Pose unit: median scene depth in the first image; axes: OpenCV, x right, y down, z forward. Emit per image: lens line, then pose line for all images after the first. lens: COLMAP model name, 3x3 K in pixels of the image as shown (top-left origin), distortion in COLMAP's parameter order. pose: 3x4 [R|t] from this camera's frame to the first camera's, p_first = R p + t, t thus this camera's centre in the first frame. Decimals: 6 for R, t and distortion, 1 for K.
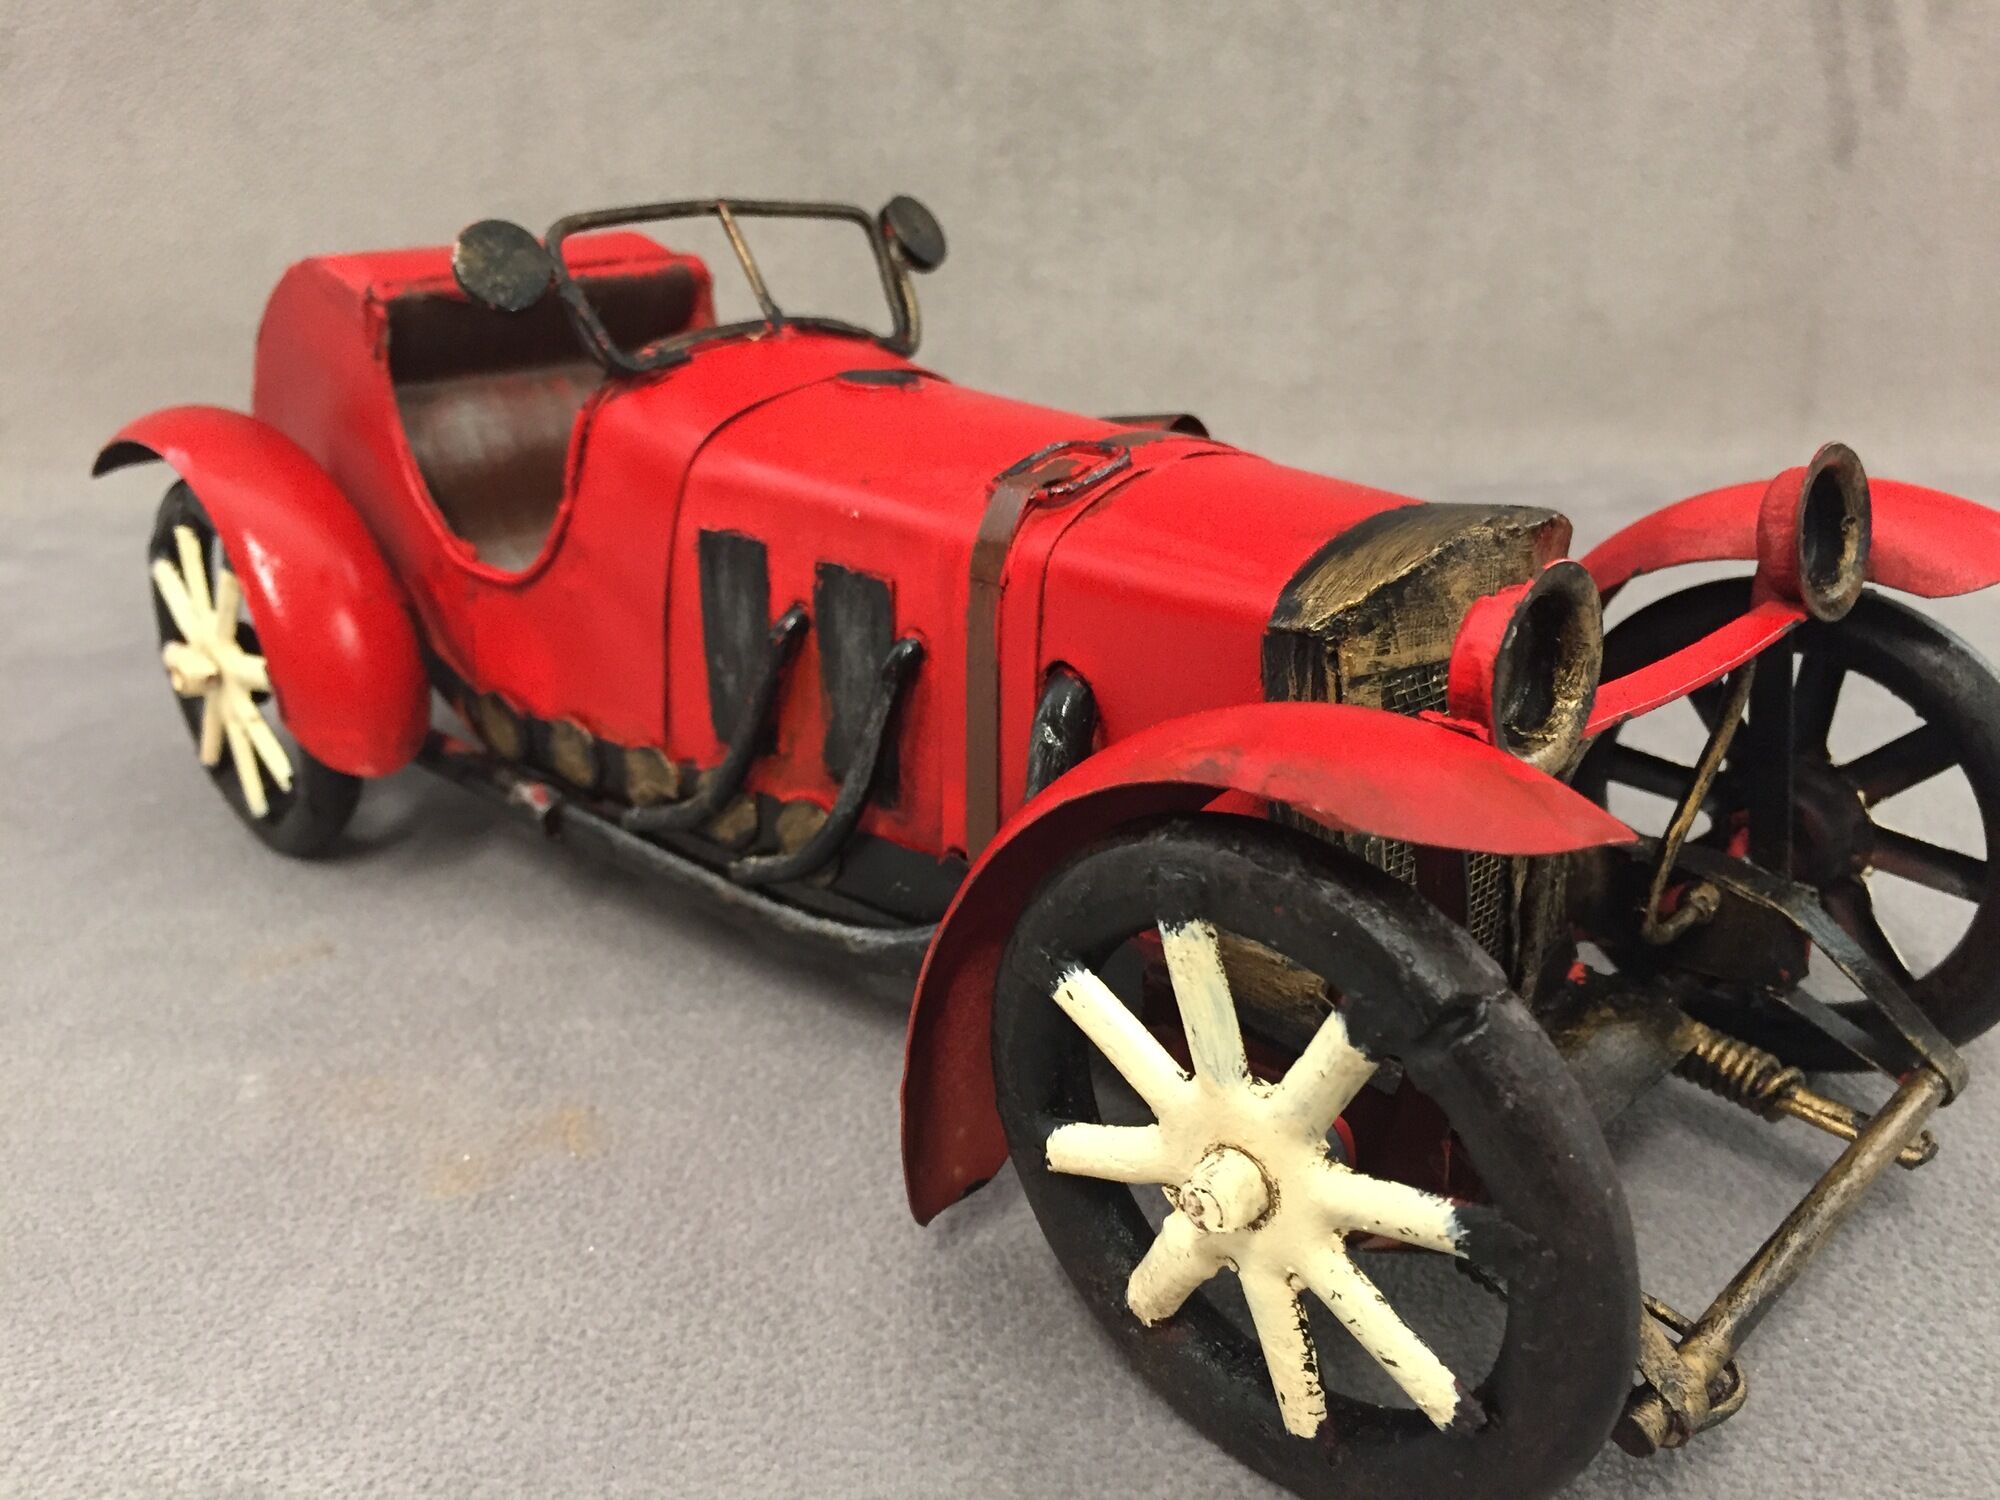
lens RADIAL K [[1706.6, 0, 1022.6], [0, 1706.6, 728.2], [0, 0, 1]] dist [0.067981, -0.117327]
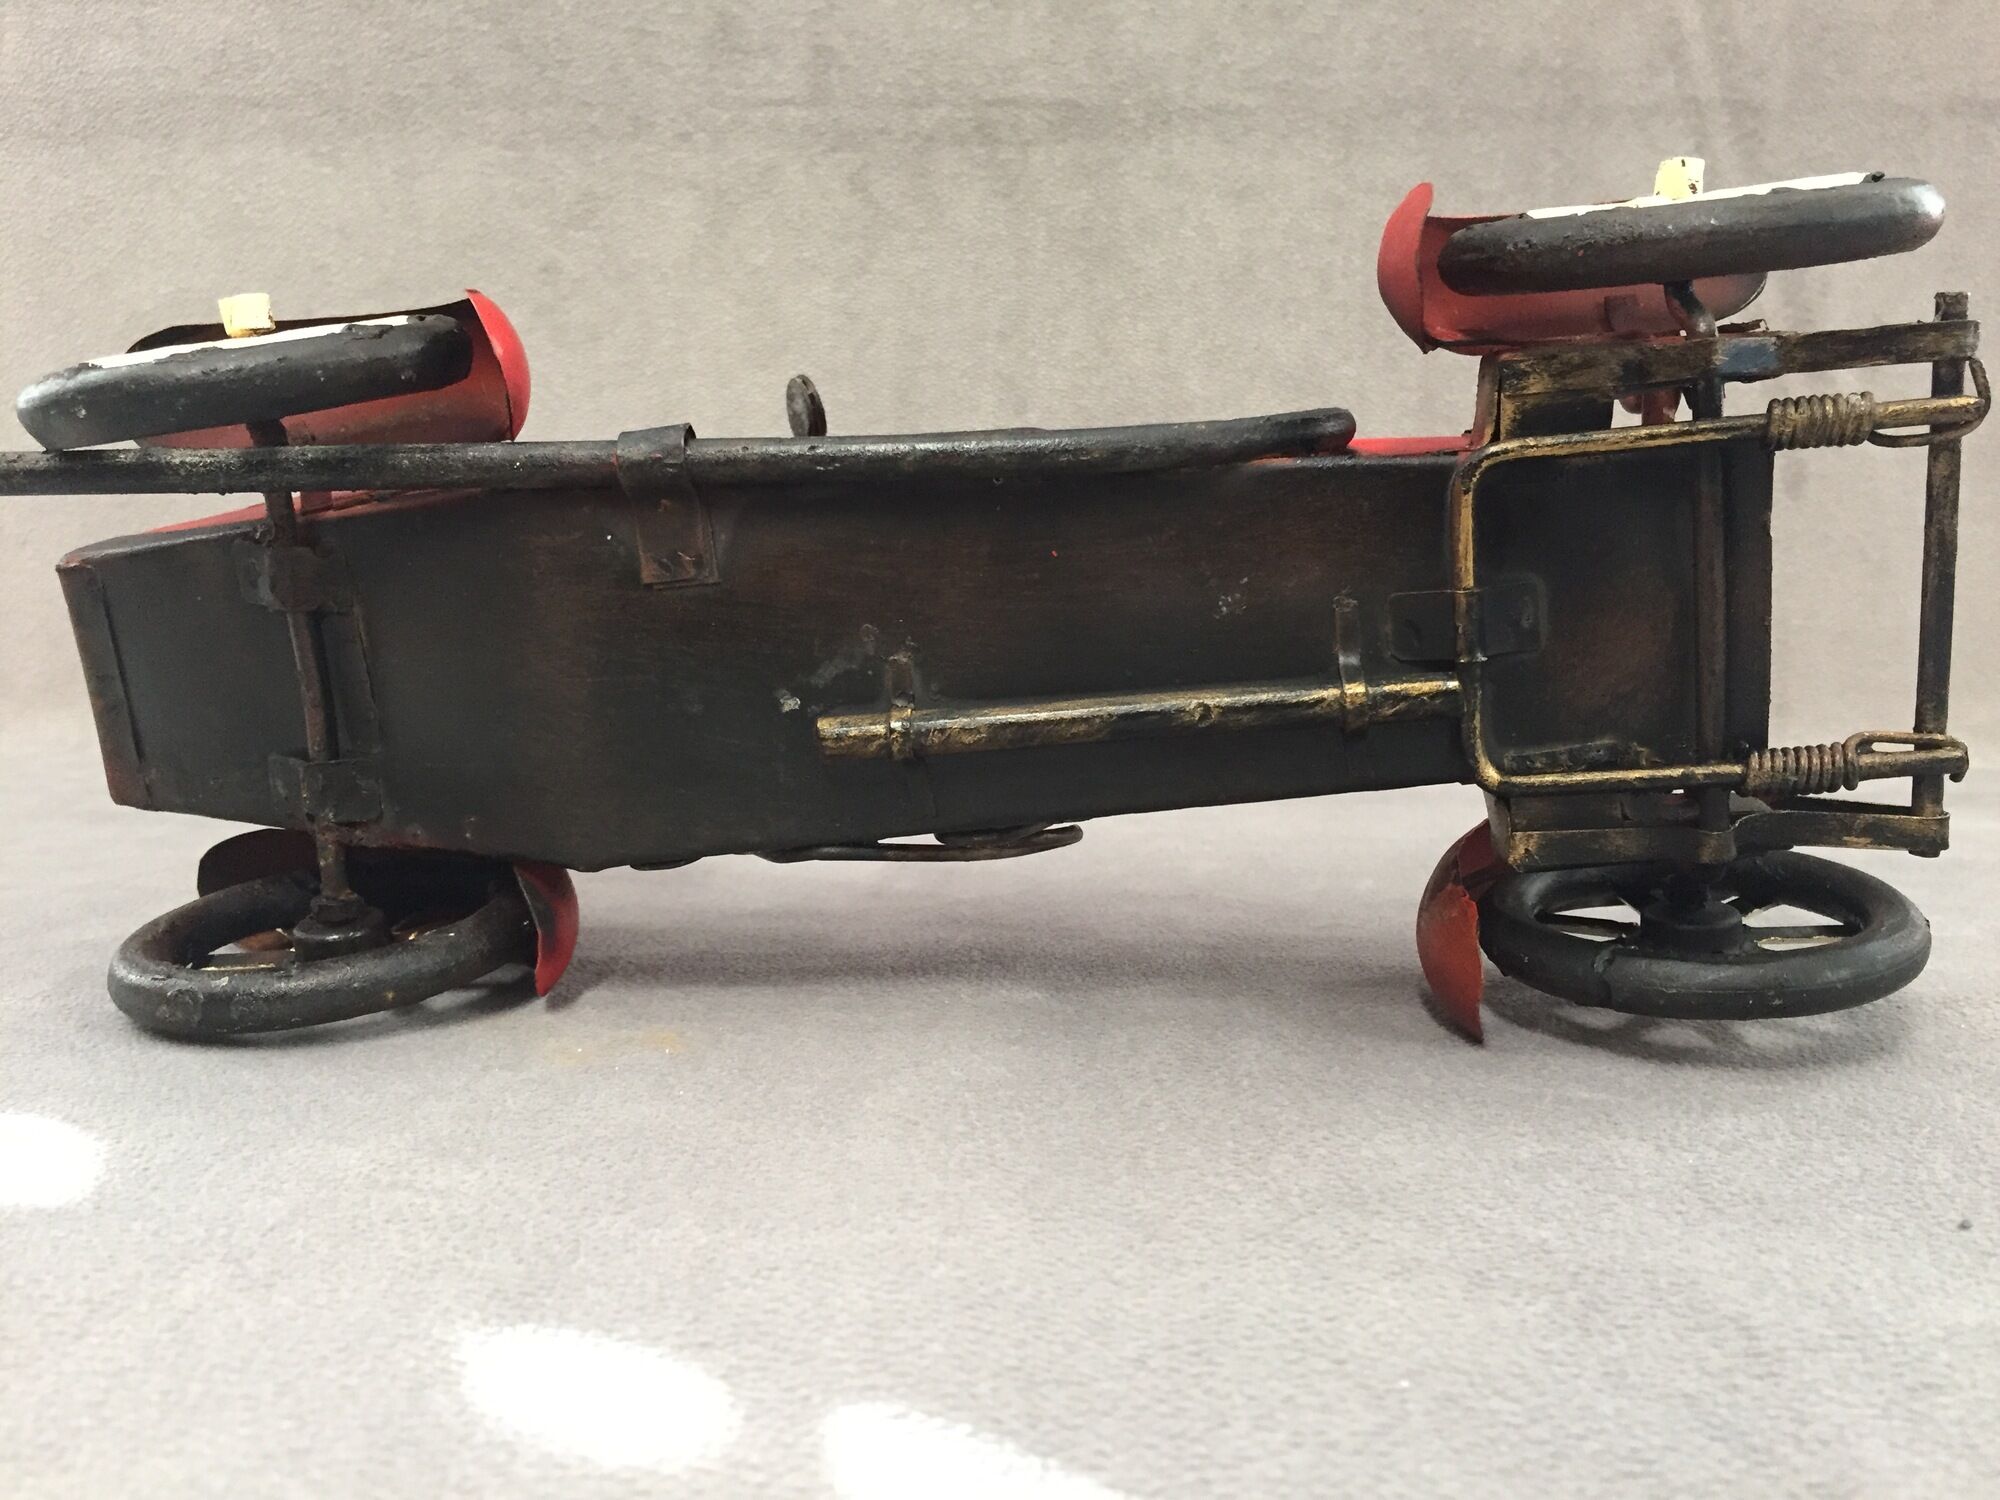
lens RADIAL K [[1706.6, 0, 1031.3], [0, 1706.6, 770.1], [0, 0, 1]] dist [0.067981, -0.117327]
pose [[0.998917, 0.031500, -0.034253, 0.027032], [-0.038863, 0.969565, -0.241728, 0.332015], [0.025596, 0.242797, 0.969739, -0.198581]]
